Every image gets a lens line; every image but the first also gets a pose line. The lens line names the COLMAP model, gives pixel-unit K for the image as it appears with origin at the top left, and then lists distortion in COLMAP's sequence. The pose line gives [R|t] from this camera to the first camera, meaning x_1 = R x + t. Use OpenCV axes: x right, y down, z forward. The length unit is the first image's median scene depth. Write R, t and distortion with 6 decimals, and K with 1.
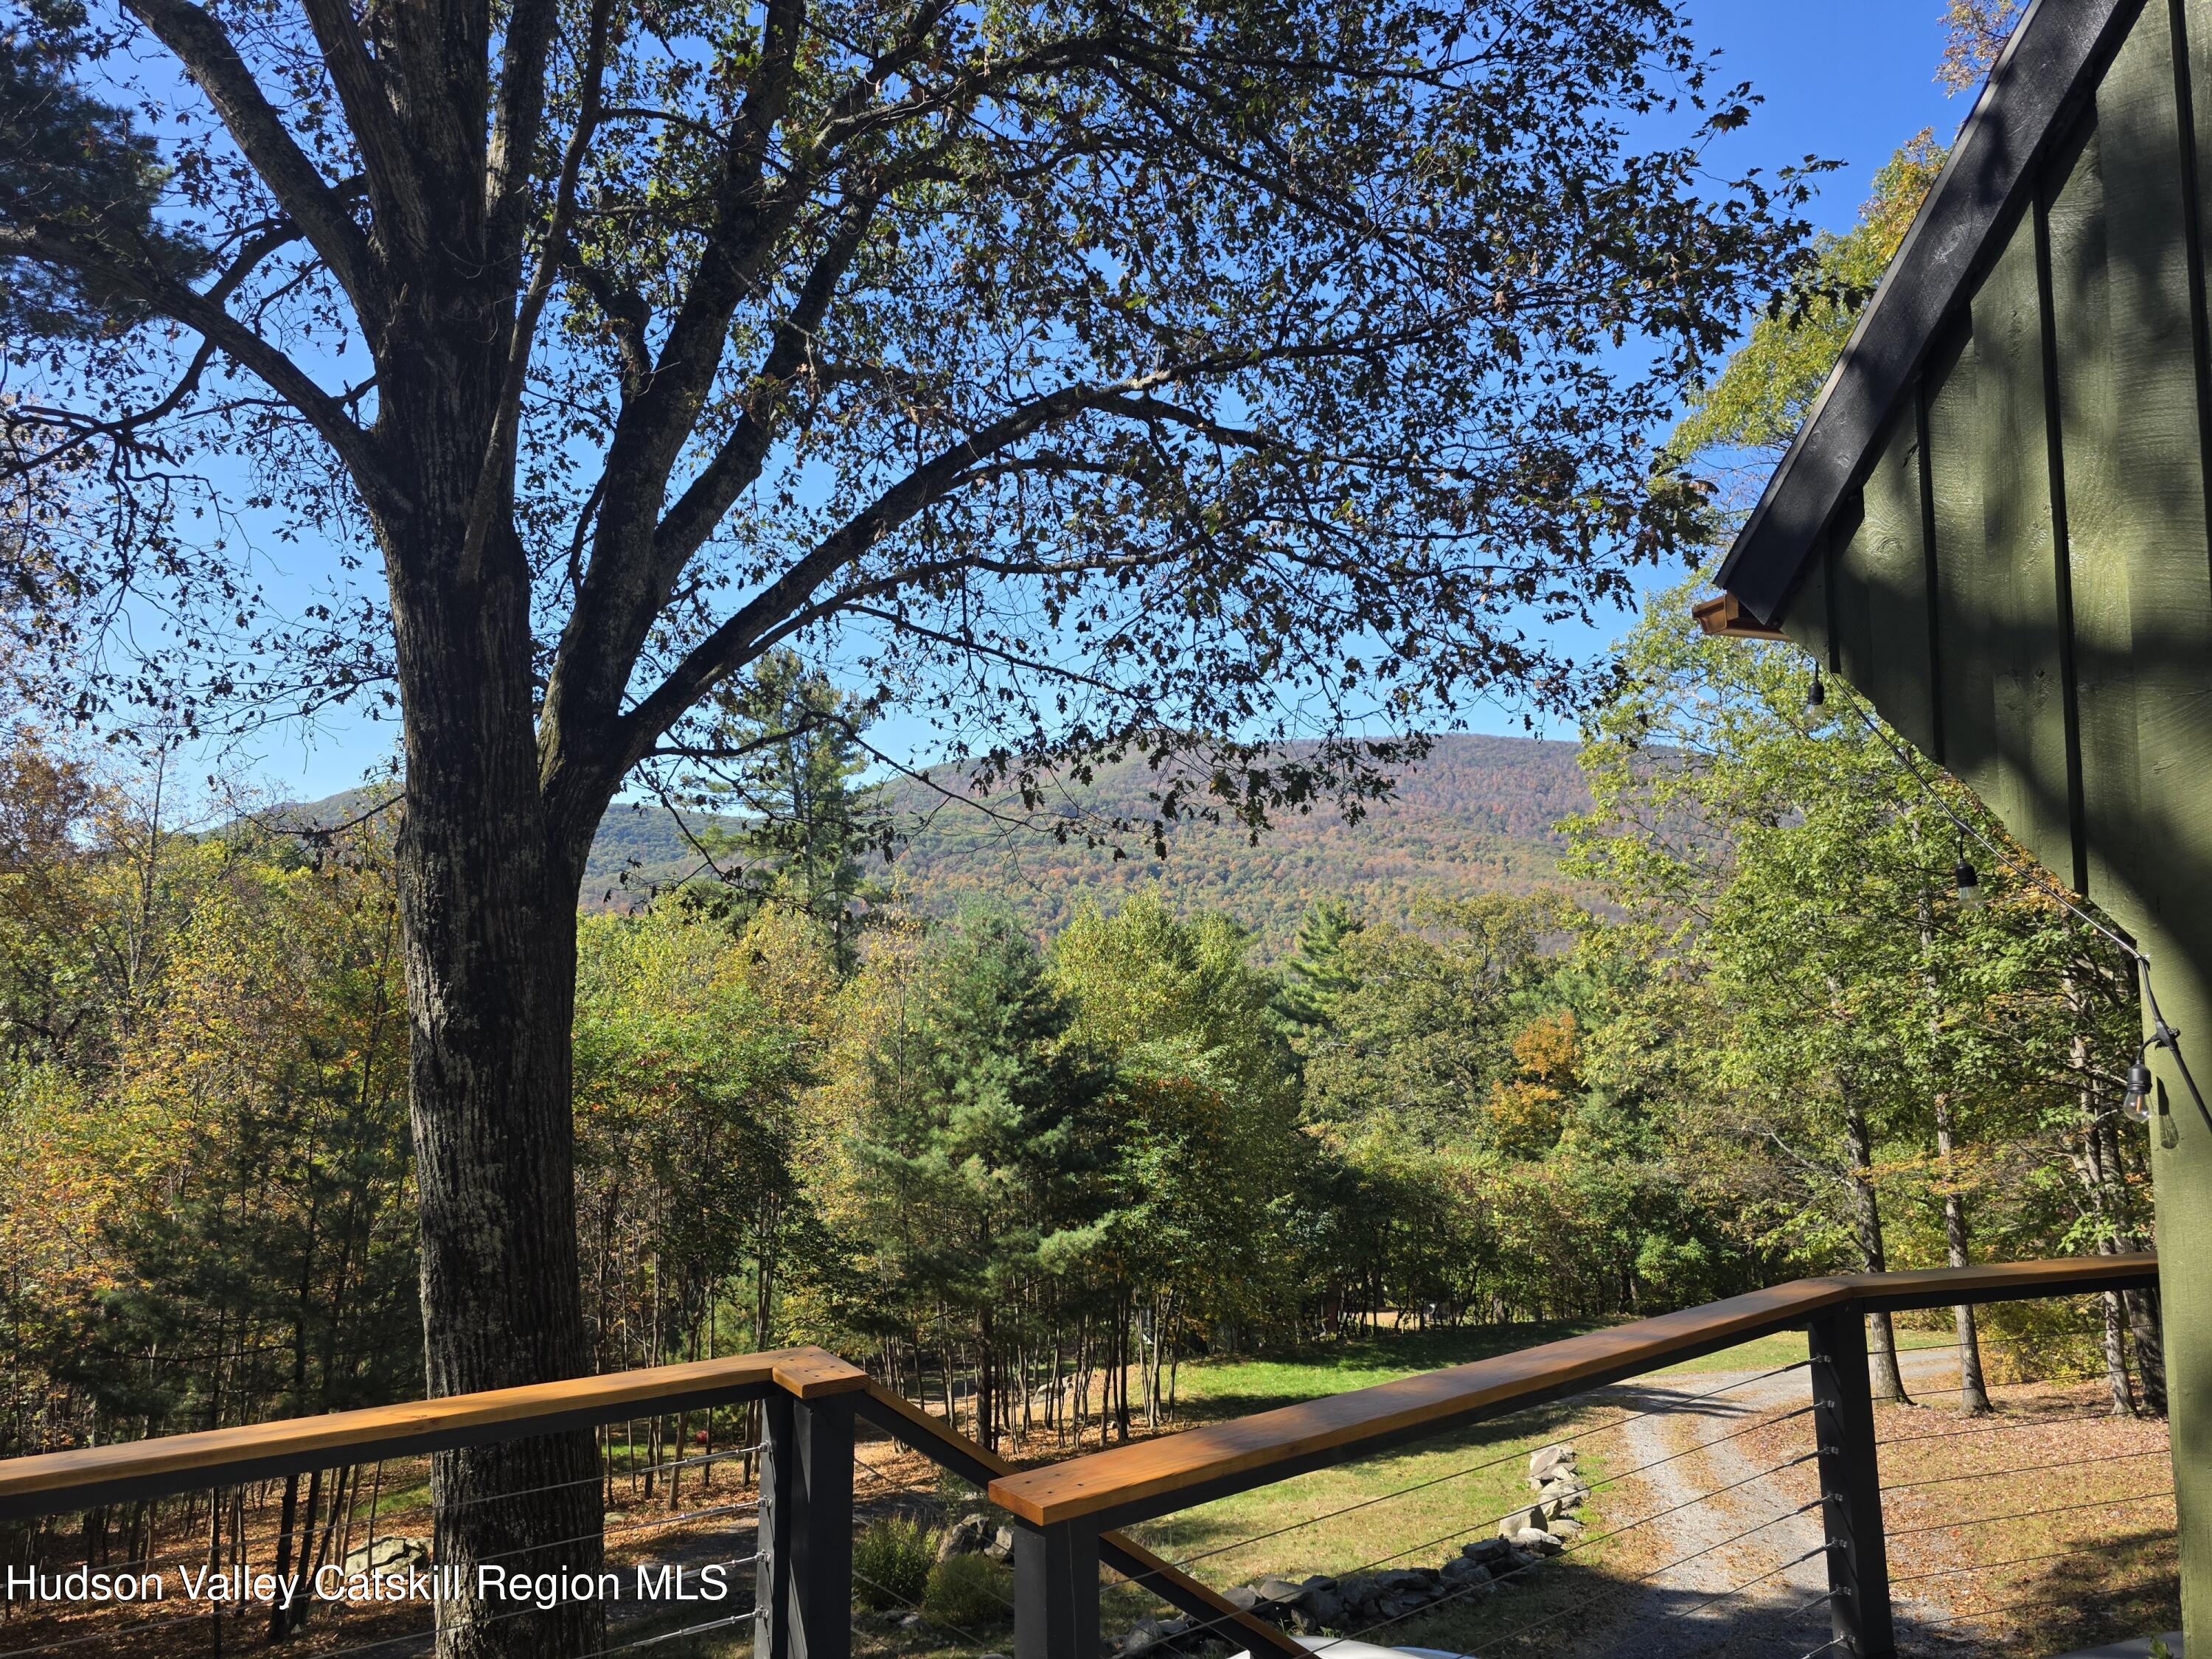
lens RADIAL K [[1514.3, 0, 1100.0], [0, 1514.3, 820.2], [0, 0, 1]] dist [0.035695, -0.036514]
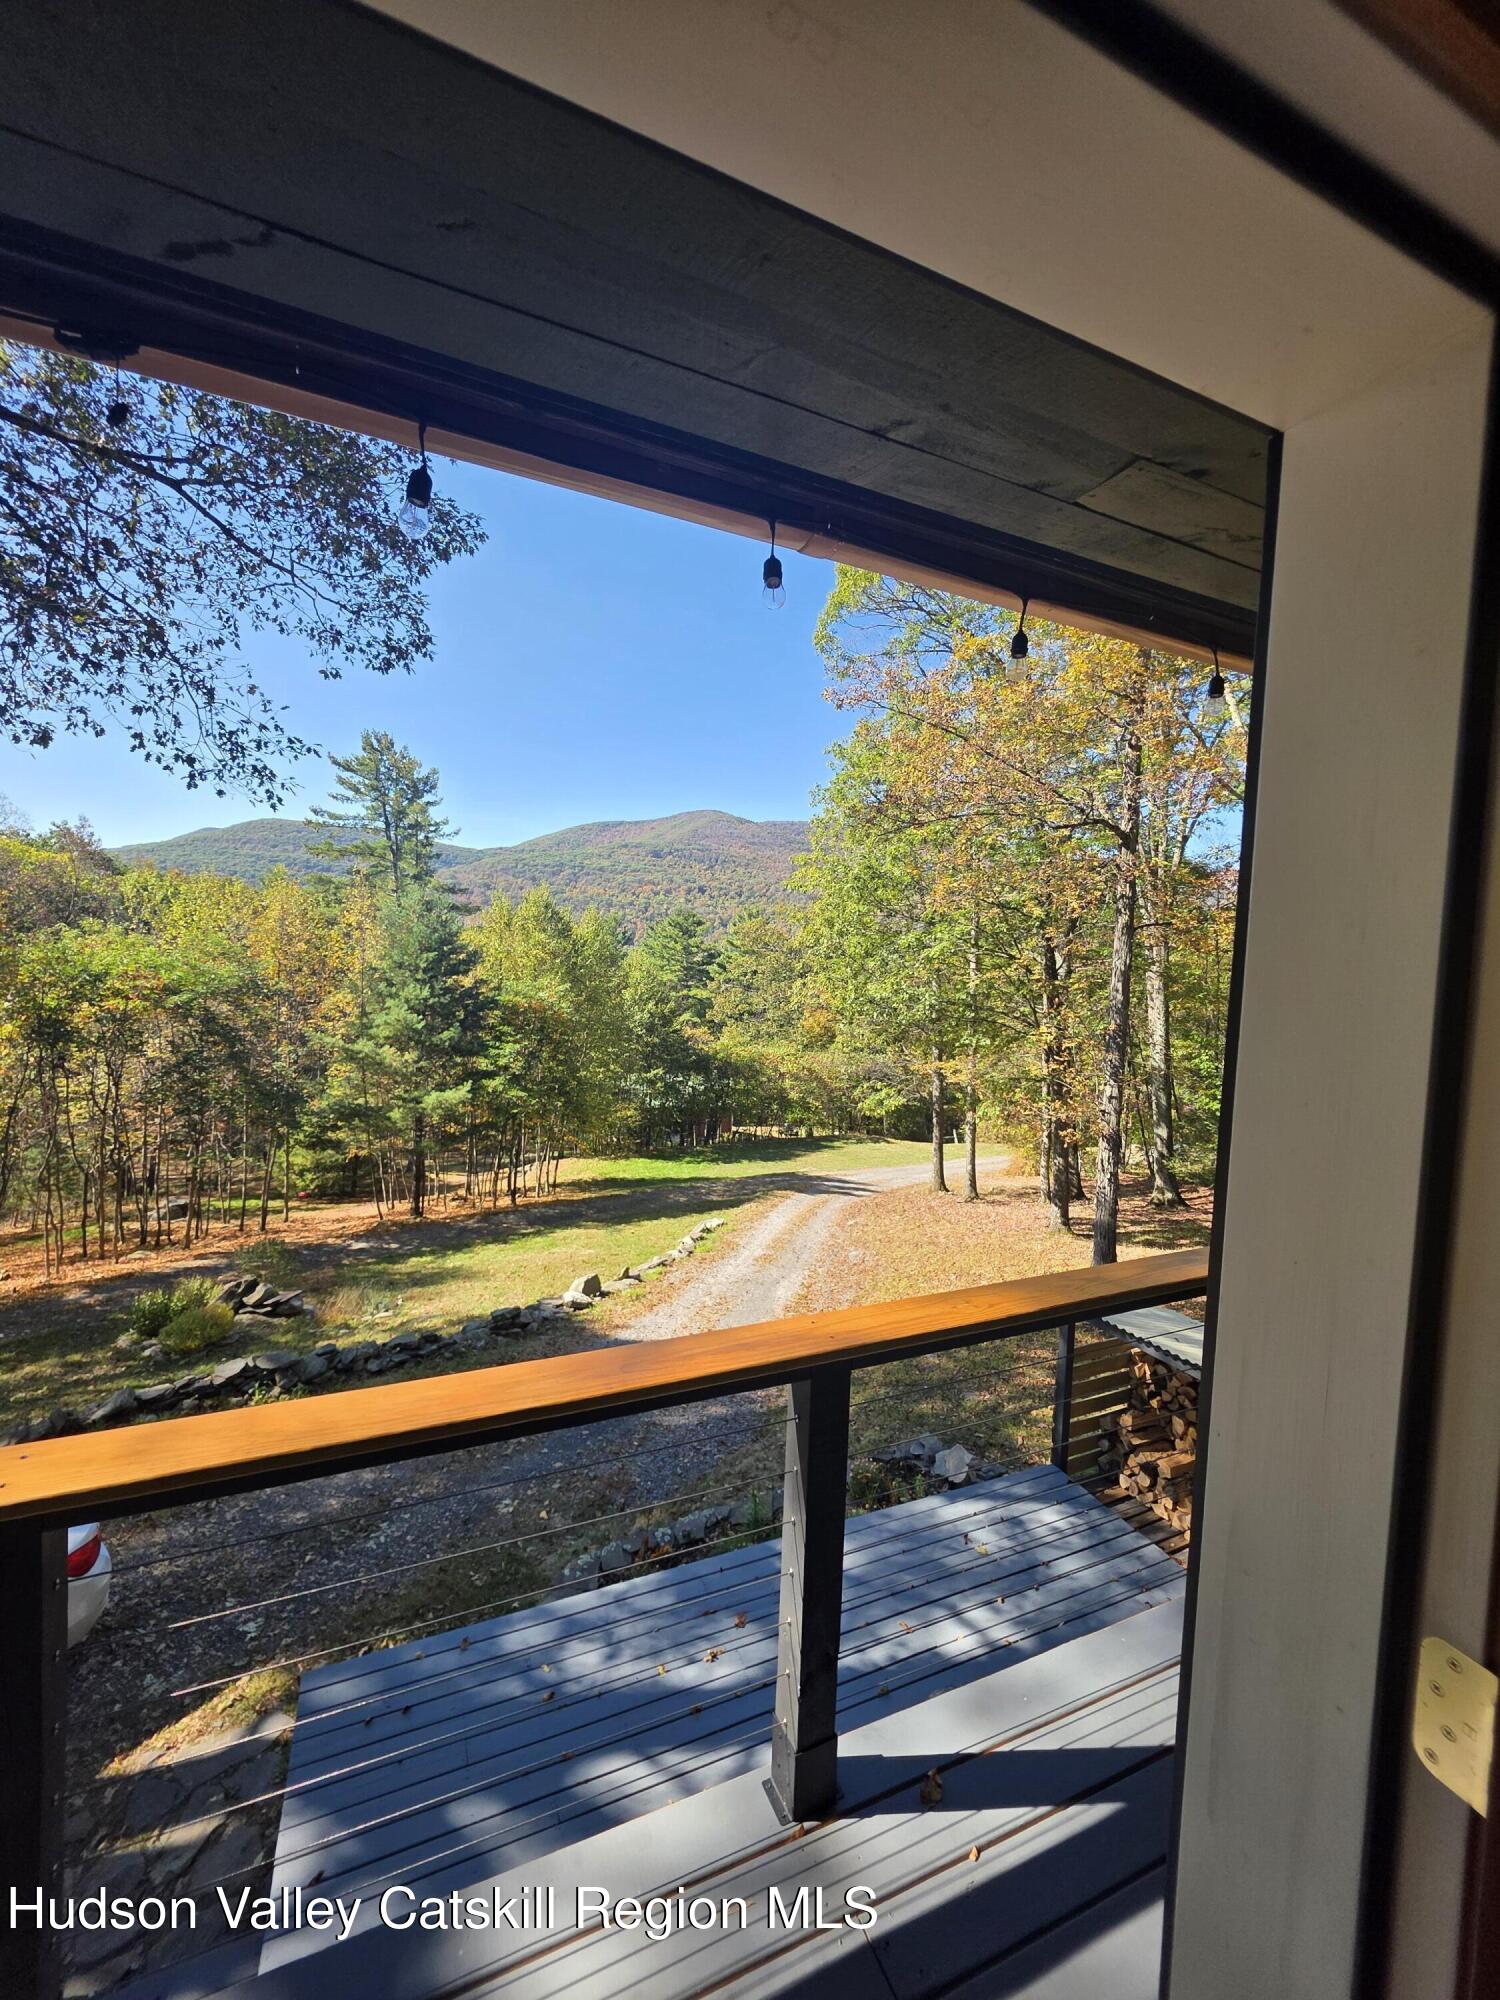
lens RADIAL K [[813.8, 0, 757.9], [0, 813.8, 1000.3], [0, 0, 1]] dist [-0.010737, -0.000139]
pose [[0.994064, 0.033435, 0.103533, 0.199476], [-0.050231, 0.985158, 0.164135, 0.011806], [-0.096508, -0.168361, 0.980990, 0.112904]]
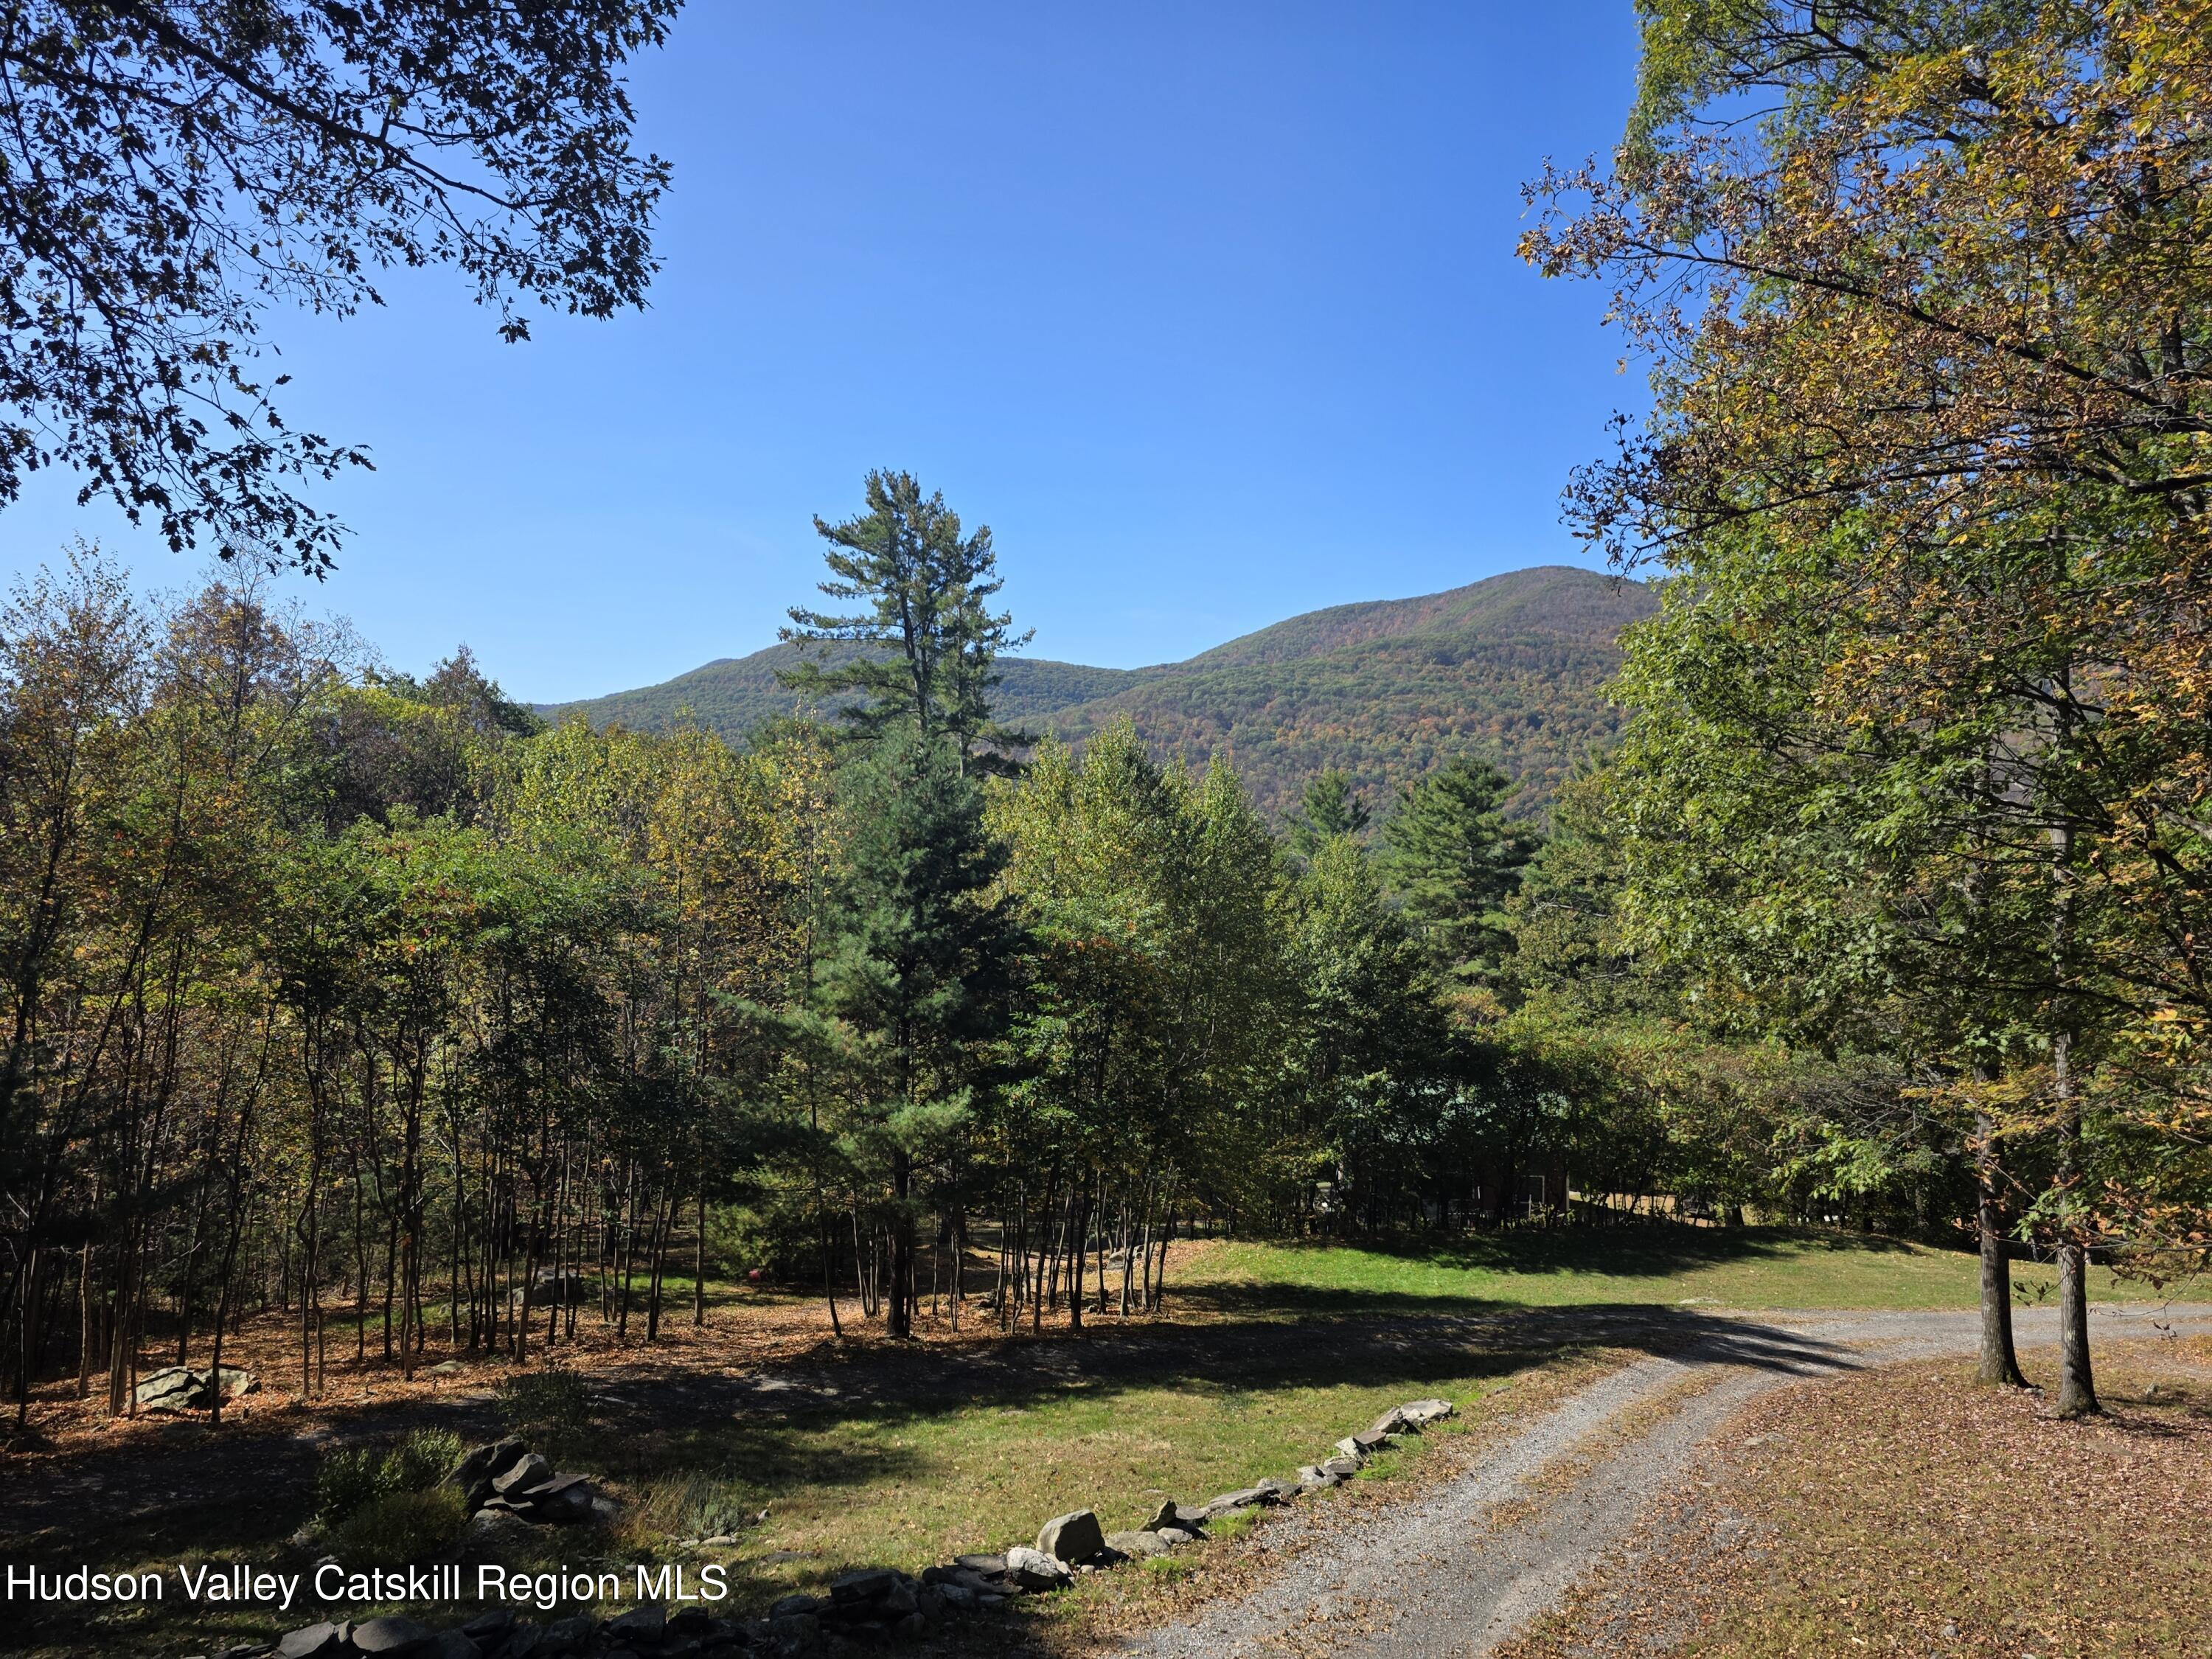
lens RADIAL K [[1514.3, 0, 1104.5], [0, 1514.3, 832.4], [0, 0, 1]] dist [0.035695, -0.036514]
pose [[0.969644, 0.016033, -0.243995, 0.263200], [0.009942, 0.994438, 0.104856, 0.019016], [0.244319, -0.104099, 0.964091, 0.171360]]
